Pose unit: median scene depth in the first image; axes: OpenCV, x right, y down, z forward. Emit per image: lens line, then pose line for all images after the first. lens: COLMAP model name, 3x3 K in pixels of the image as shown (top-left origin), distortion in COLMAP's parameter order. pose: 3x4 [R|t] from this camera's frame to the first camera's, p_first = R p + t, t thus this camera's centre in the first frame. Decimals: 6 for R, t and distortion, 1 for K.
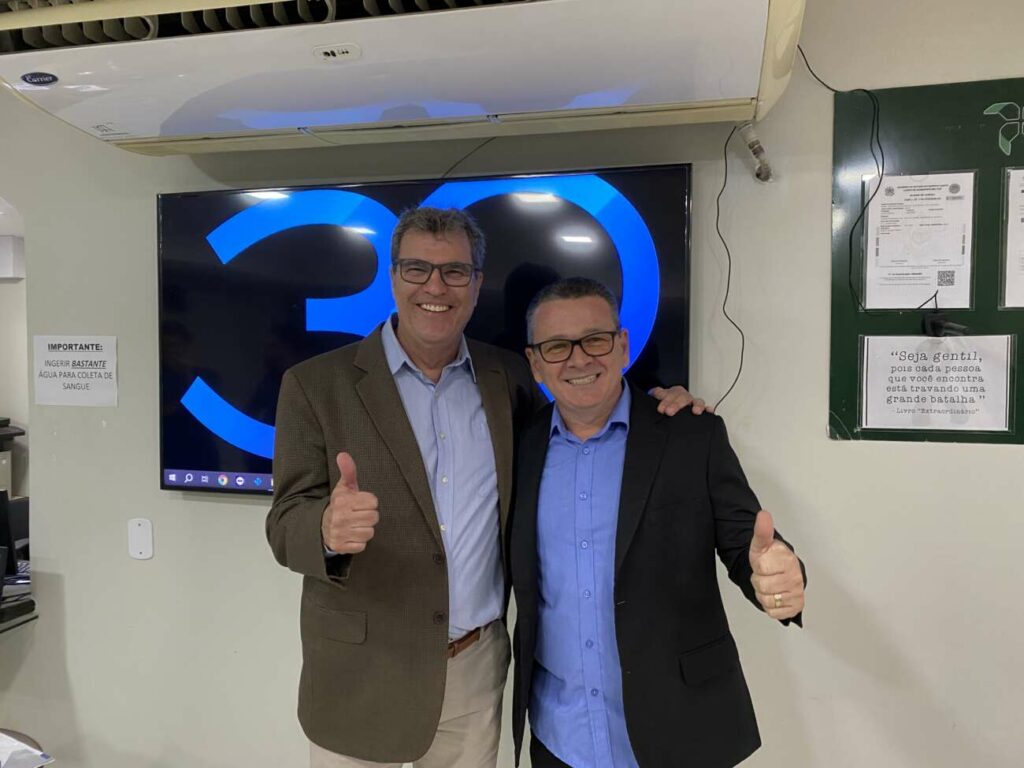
lens RADIAL K [[830.6, 0, 475.8], [0, 830.6, 396.4], [0, 0, 1]] dist [-0.004804, -0.010249]
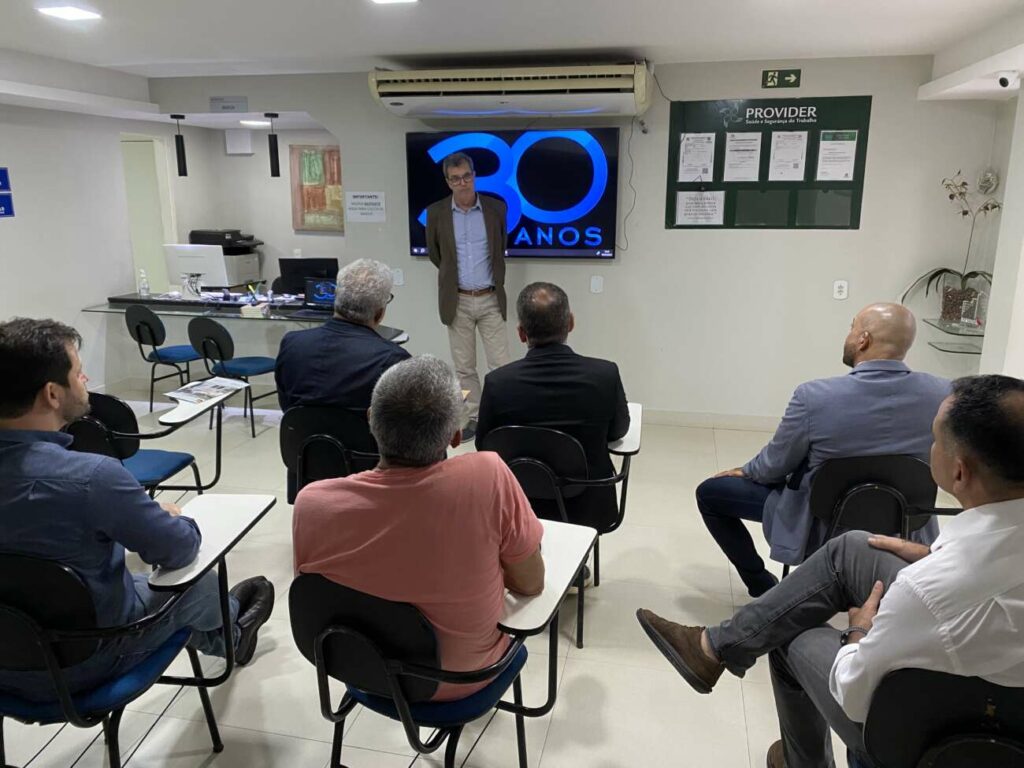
lens RADIAL K [[770.1, 0, 512.0], [0, 770.1, 384.0], [0, 0, 1]] dist [0.000963, -0.004985]
pose [[0.997181, -0.025840, 0.070443, -0.305807], [0.011544, 0.980488, 0.196239, 0.049695], [-0.074140, -0.194873, 0.978022, -1.684192]]
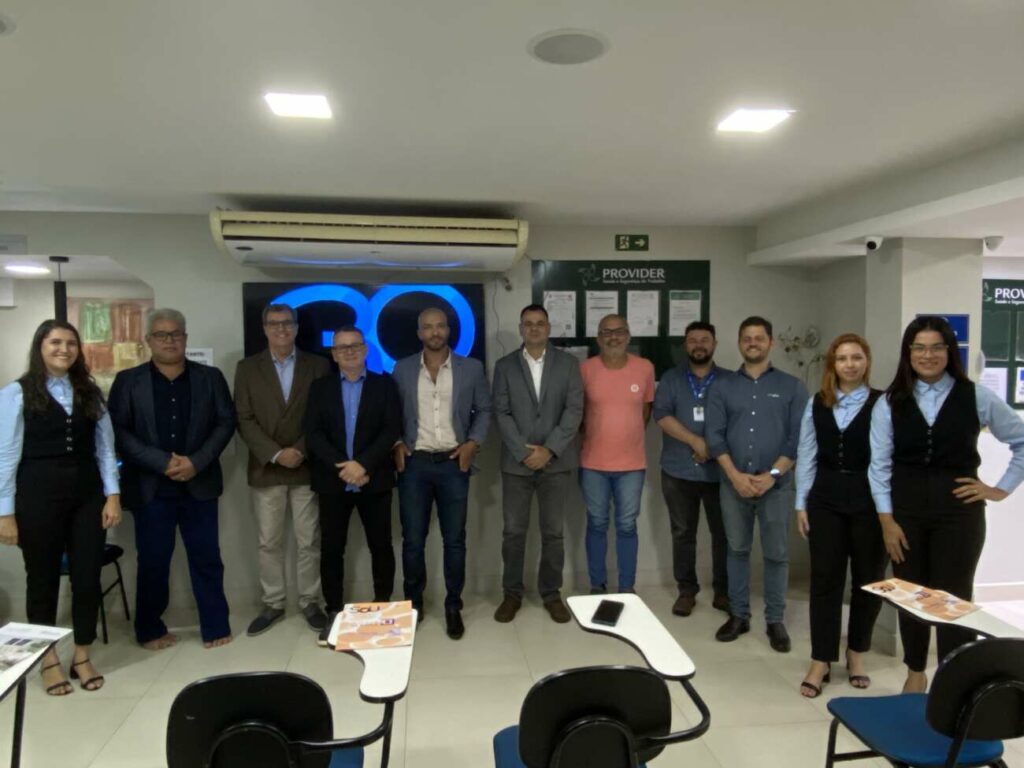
lens RADIAL K [[682.5, 0, 506.9], [0, 682.5, 404.8], [0, 0, 1]] dist [0.007535, -0.003688]
pose [[0.908960, -0.047946, 0.414118, -0.623915], [0.033766, 0.998568, 0.041498, 0.023332], [-0.415514, -0.023736, 0.909277, -1.079313]]
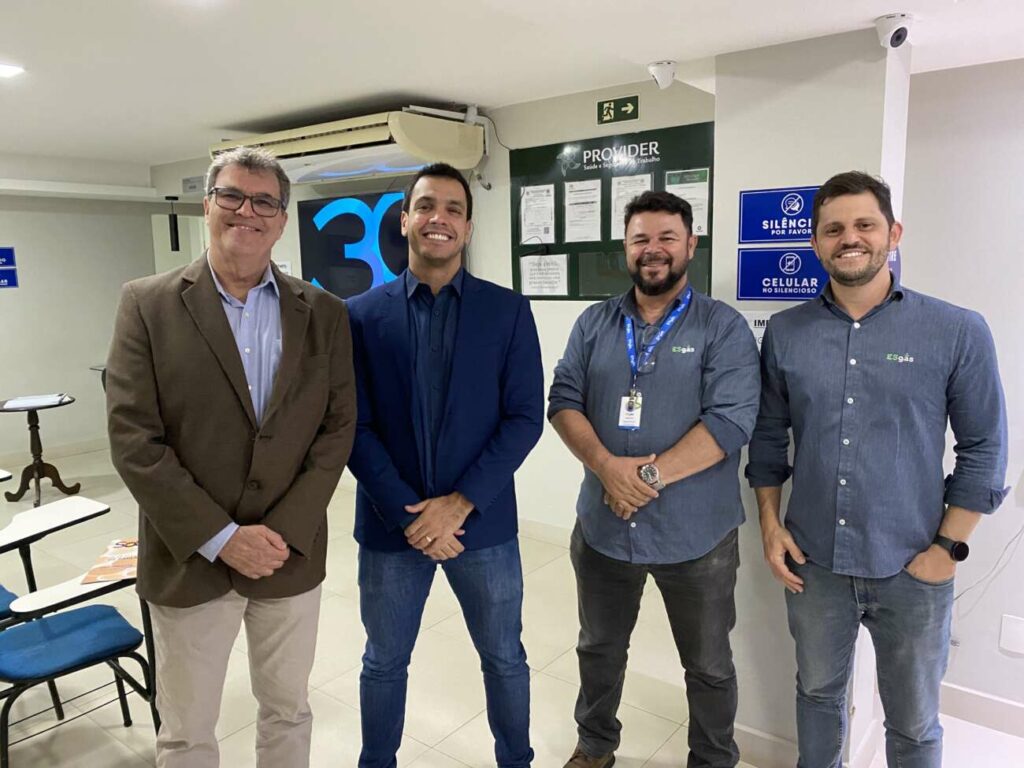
lens RADIAL K [[770.1, 0, 512.0], [0, 770.1, 384.0], [0, 0, 1]] dist [0.000963, -0.004985]
pose [[0.929157, 0.033618, -0.368154, 1.261540], [0.006495, 0.994219, 0.107179, 0.053766], [0.369628, -0.101977, 0.923567, -1.063891]]
